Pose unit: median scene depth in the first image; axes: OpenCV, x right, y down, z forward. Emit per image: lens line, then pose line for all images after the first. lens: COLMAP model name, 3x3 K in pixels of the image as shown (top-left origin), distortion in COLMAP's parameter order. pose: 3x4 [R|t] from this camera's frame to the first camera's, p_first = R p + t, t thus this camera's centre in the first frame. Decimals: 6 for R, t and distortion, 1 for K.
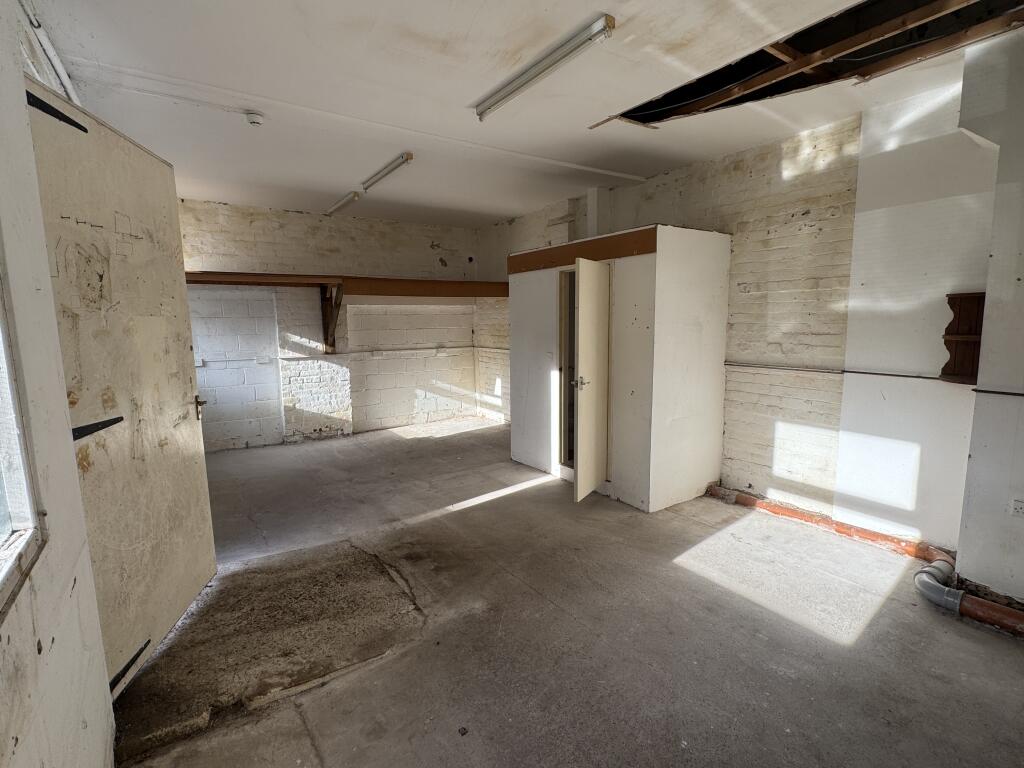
lens RADIAL K [[501.4, 0, 509.8], [0, 501.4, 384.3], [0, 0, 1]] dist [0.000076, 0.000079]
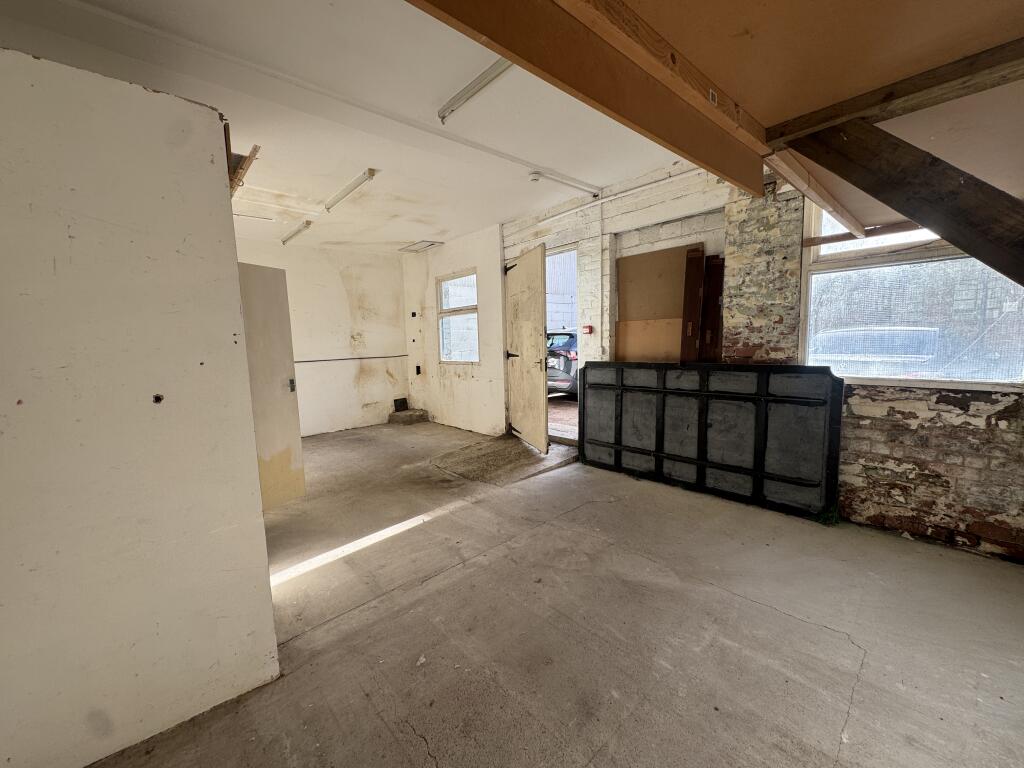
lens RADIAL K [[408.1, 0, 512.5], [0, 408.1, 382.3], [0, 0, 1]] dist [-0.000511, -0.000016]
pose [[-0.988682, 0.059097, -0.137899, -0.211188], [0.025078, 0.971317, 0.236462, -0.202372], [0.147918, 0.230327, -0.961805, 1.900702]]
